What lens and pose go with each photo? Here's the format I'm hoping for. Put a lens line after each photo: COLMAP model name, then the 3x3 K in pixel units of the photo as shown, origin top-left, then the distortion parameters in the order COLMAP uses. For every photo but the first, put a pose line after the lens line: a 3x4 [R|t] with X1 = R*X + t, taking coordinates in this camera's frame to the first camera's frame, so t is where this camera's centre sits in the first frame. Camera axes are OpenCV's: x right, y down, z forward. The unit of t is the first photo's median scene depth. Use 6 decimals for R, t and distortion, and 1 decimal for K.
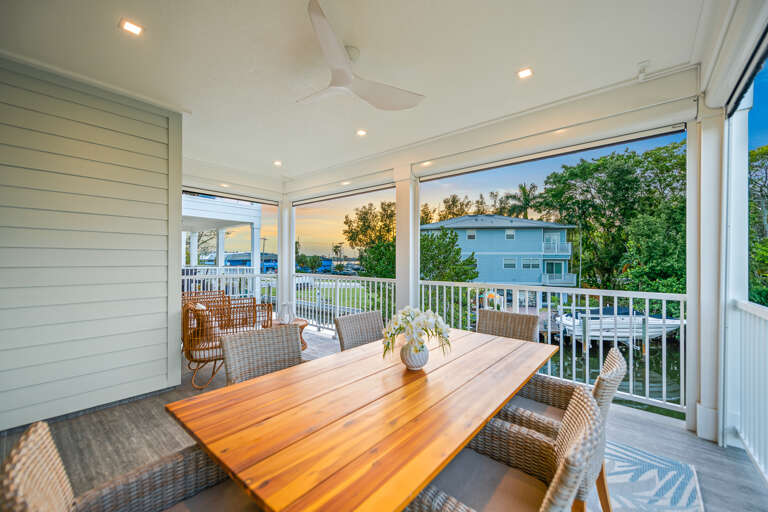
lens RADIAL K [[308.9, 0, 386.7], [0, 308.9, 257.6], [0, 0, 1]] dist [0.000664, 0.000120]
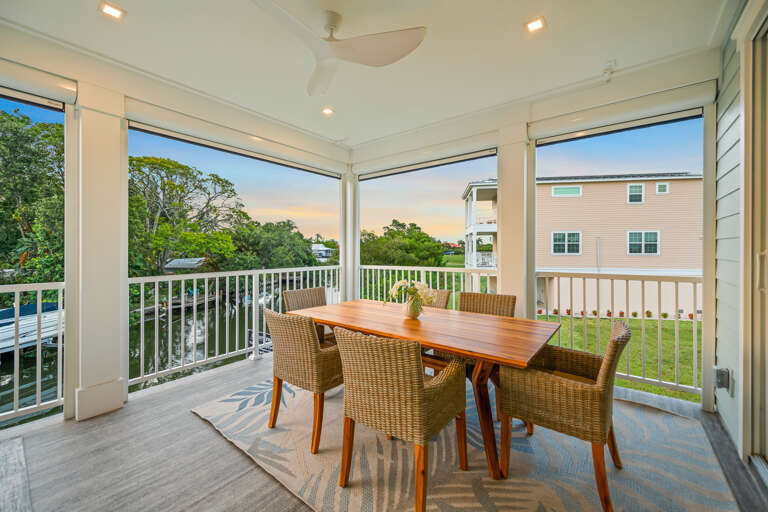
lens RADIAL K [[308.9, 0, 386.7], [0, 308.9, 257.6], [0, 0, 1]] dist [0.000664, 0.000120]
pose [[-0.027957, -0.037036, 0.998923, -0.084120], [-0.005828, 0.999302, 0.036887, -0.000126], [-0.999592, -0.004790, -0.028154, 0.069221]]
